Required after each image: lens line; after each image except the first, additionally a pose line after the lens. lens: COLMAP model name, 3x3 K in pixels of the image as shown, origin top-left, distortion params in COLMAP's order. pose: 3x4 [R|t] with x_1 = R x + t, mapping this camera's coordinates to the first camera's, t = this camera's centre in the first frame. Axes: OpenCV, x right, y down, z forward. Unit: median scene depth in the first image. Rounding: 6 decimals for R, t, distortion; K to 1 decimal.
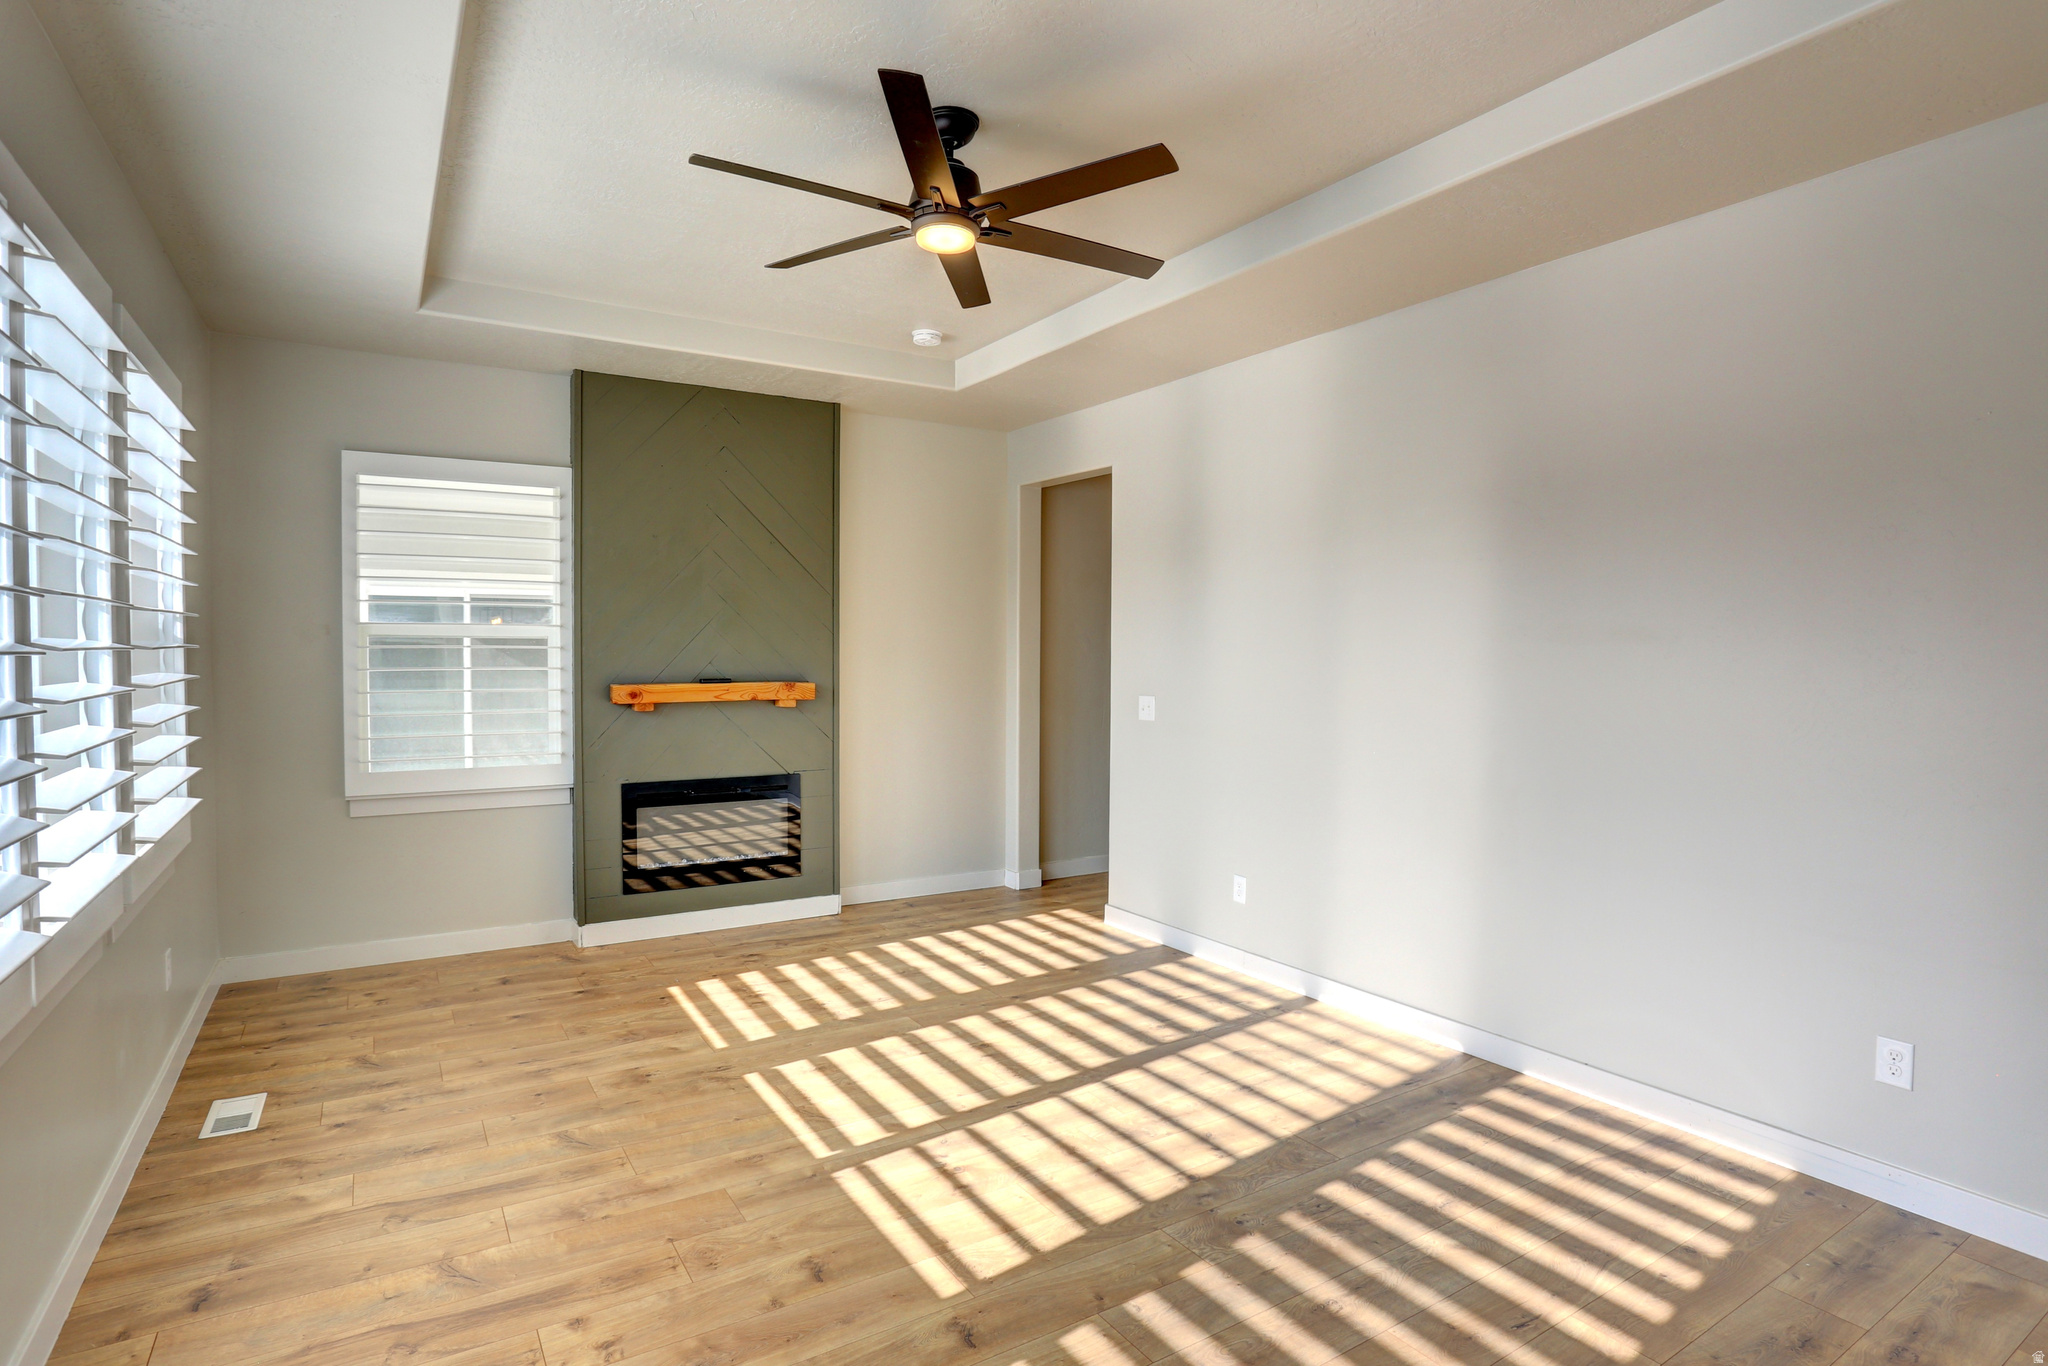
lens RADIAL K [[1073.1, 0, 1045.3], [0, 1073.1, 675.9], [0, 0, 1]] dist [-0.070902, 0.031601]
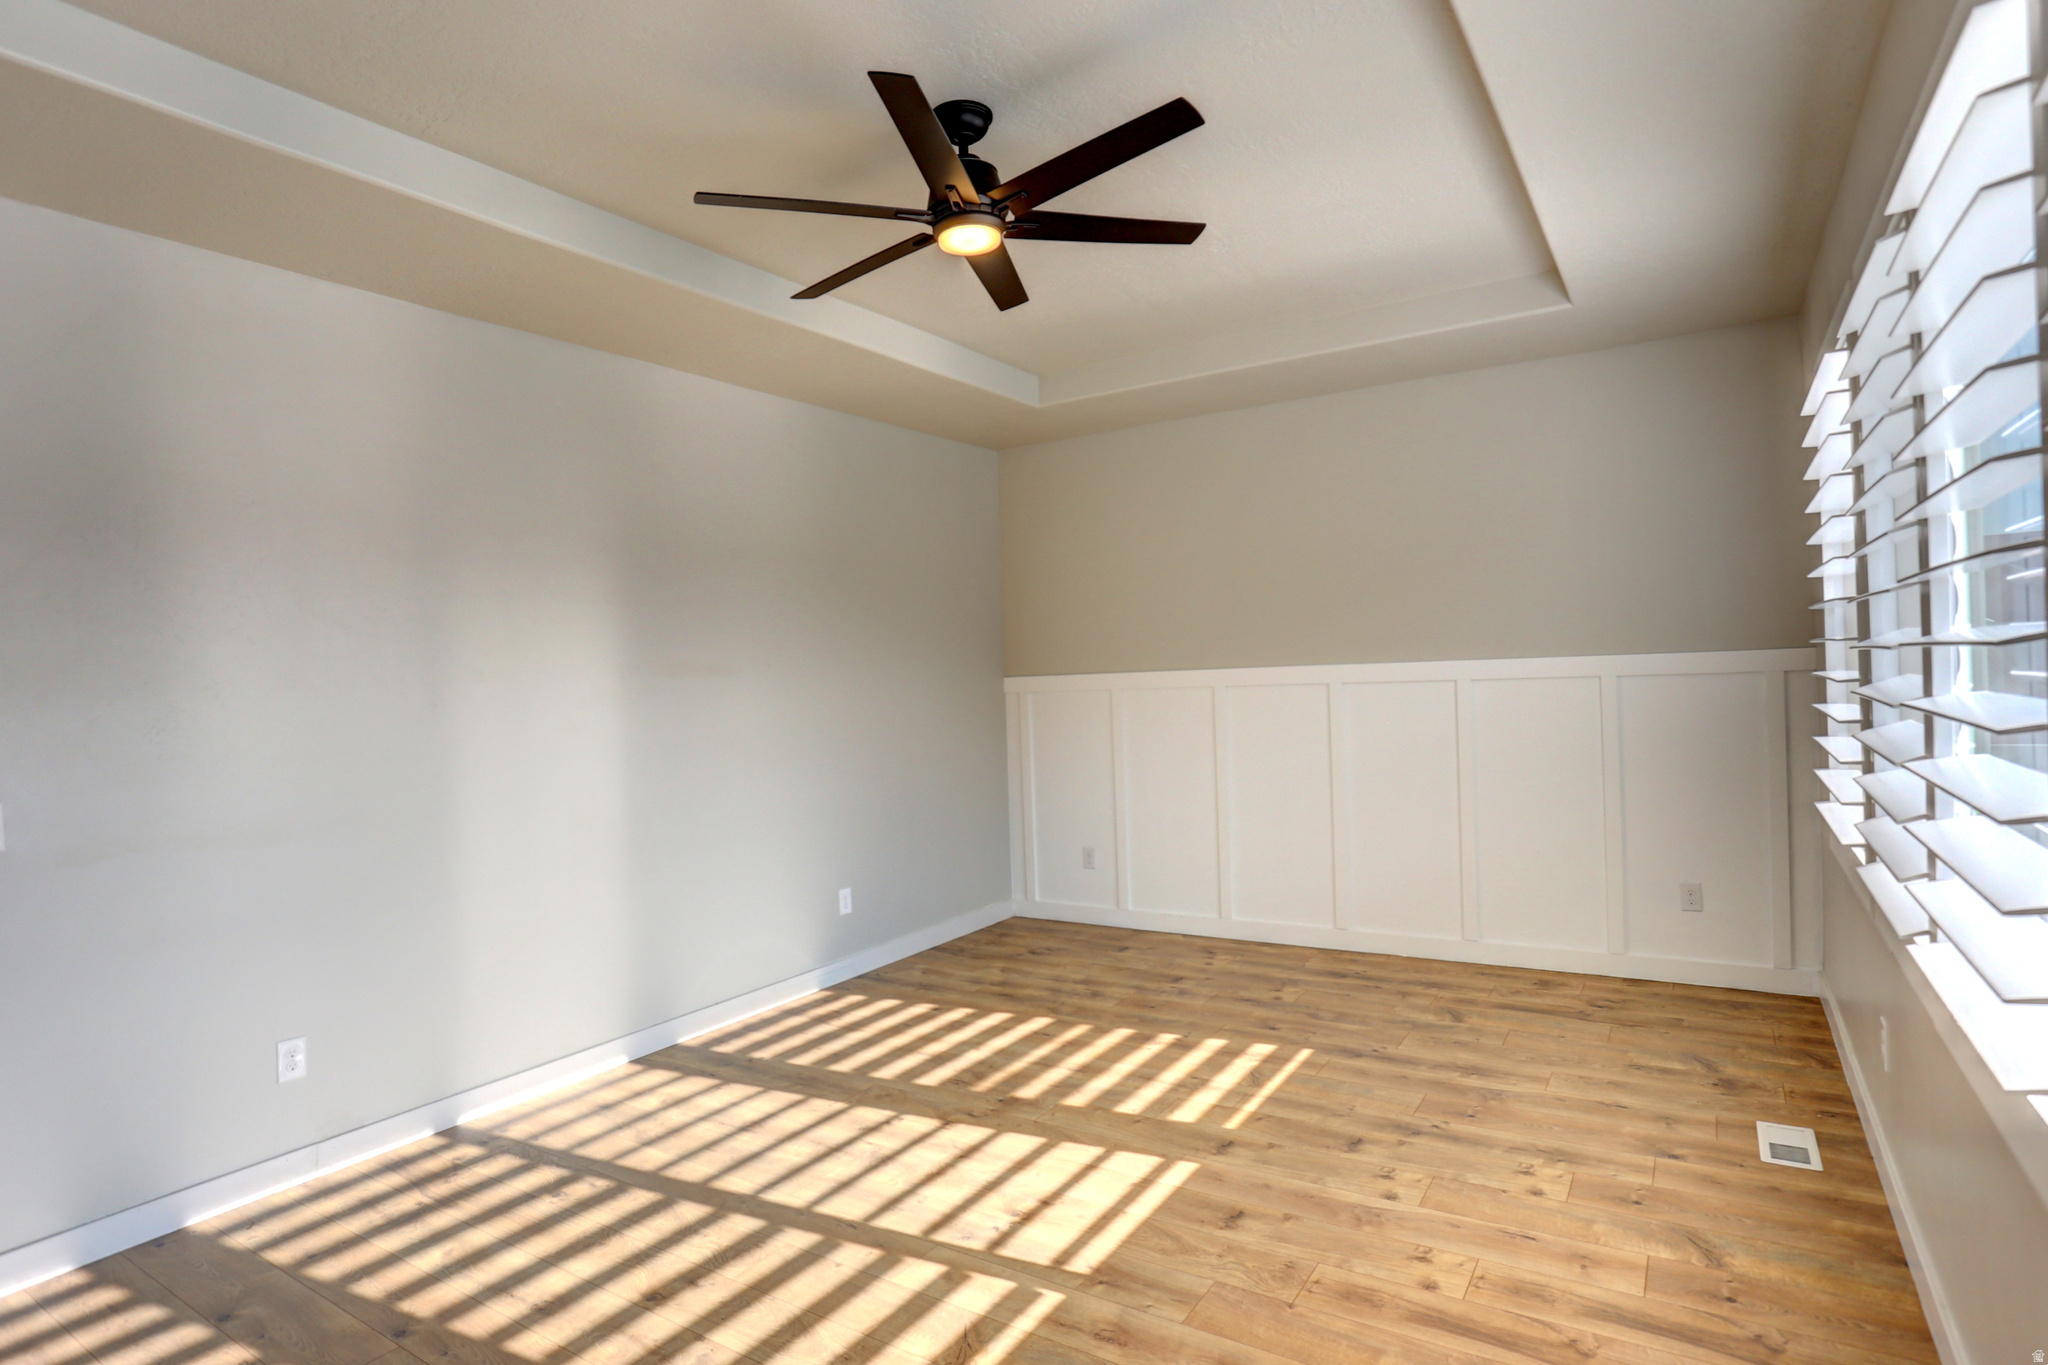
lens RADIAL K [[1052.4, 0, 1024.0], [0, 1052.4, 682.5], [0, 0, 1]] dist [-0.071630, 0.035240]
pose [[-0.405563, 0.003030, 0.914062, -0.927537], [0.058279, 0.998046, 0.022550, -0.036022], [-0.912207, 0.062417, -0.404947, 1.315408]]
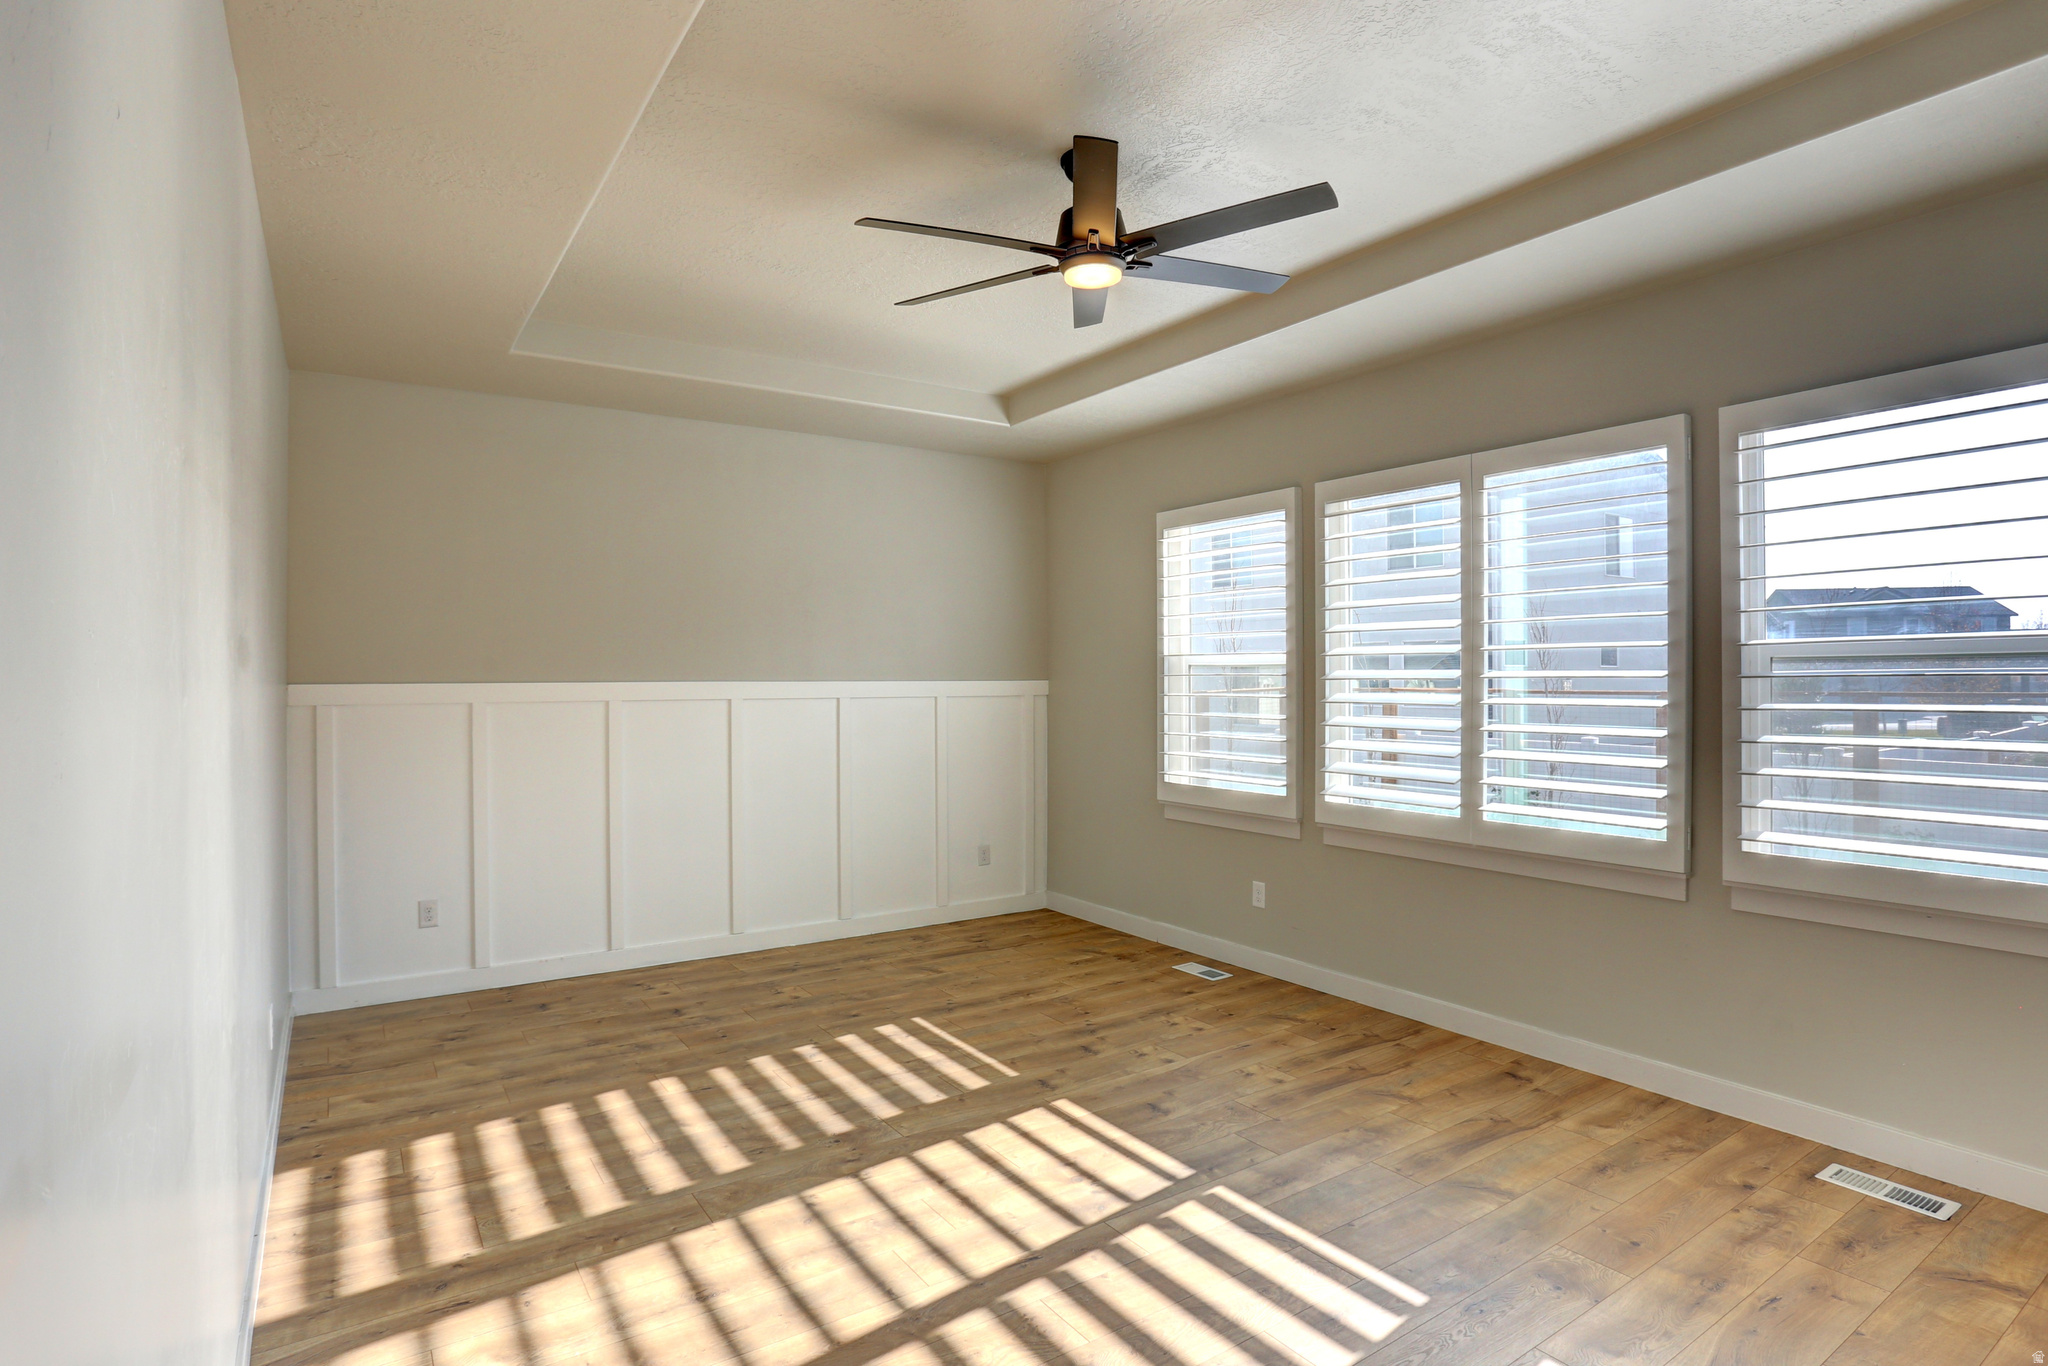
lens RADIAL K [[1022.4, 0, 1024.0], [0, 1022.4, 683.0], [0, 0, 1]] dist [-0.091114, 0.047098]
pose [[-0.999965, -0.003106, -0.007727, -0.020337], [-0.003319, 0.999608, 0.027786, -0.044140], [0.007638, 0.027810, -0.999584, 1.921766]]
